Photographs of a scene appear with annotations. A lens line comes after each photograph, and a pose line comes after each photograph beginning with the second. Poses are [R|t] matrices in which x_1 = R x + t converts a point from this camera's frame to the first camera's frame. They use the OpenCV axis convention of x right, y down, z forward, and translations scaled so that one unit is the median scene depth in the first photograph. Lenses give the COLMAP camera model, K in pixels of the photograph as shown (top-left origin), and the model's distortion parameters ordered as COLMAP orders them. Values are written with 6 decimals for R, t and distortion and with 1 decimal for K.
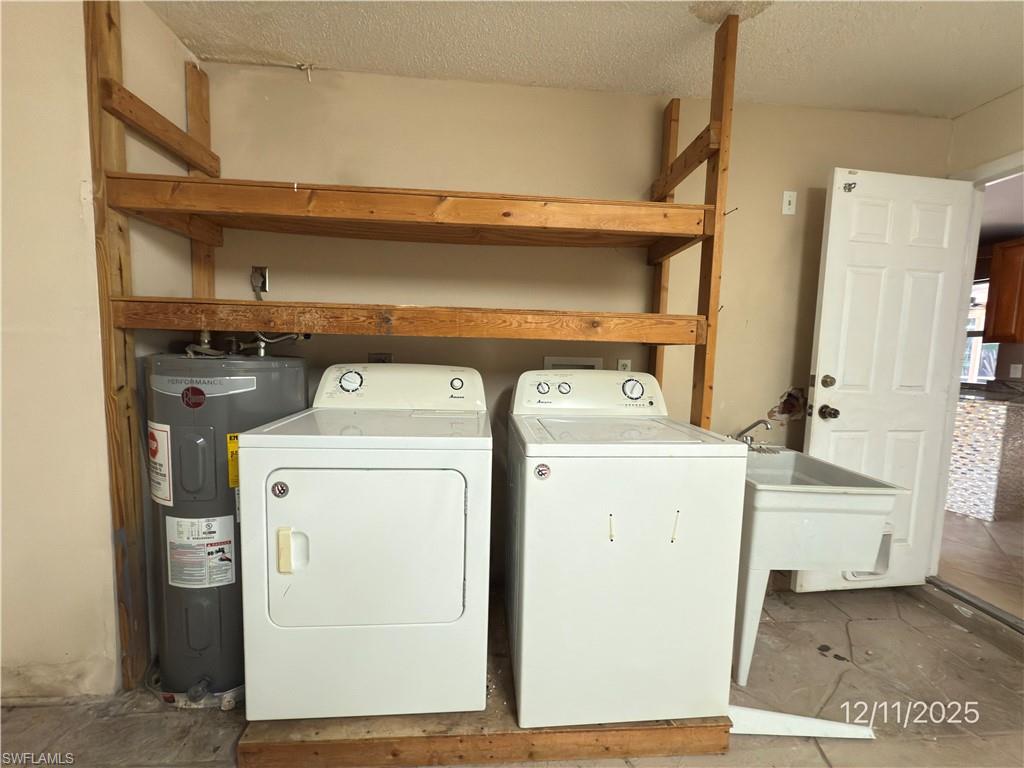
lens RADIAL K [[408.2, 0, 512.6], [0, 408.2, 387.0], [0, 0, 1]] dist [0.002924, -0.000594]
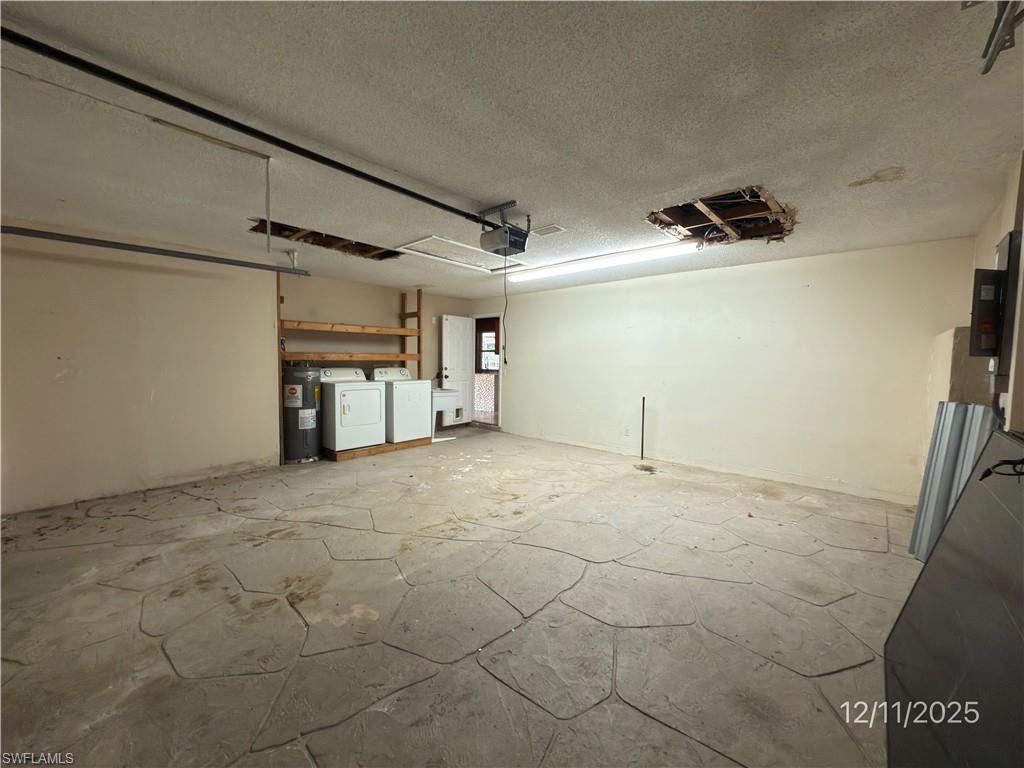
lens RADIAL K [[408.2, 0, 513.2], [0, 408.2, 386.0], [0, 0, 1]] dist [0.002924, -0.000594]
pose [[0.716746, -0.065088, 0.694290, -1.545939], [0.069490, 0.997345, 0.021761, 0.115087], [-0.693863, 0.032649, 0.719367, -2.338619]]
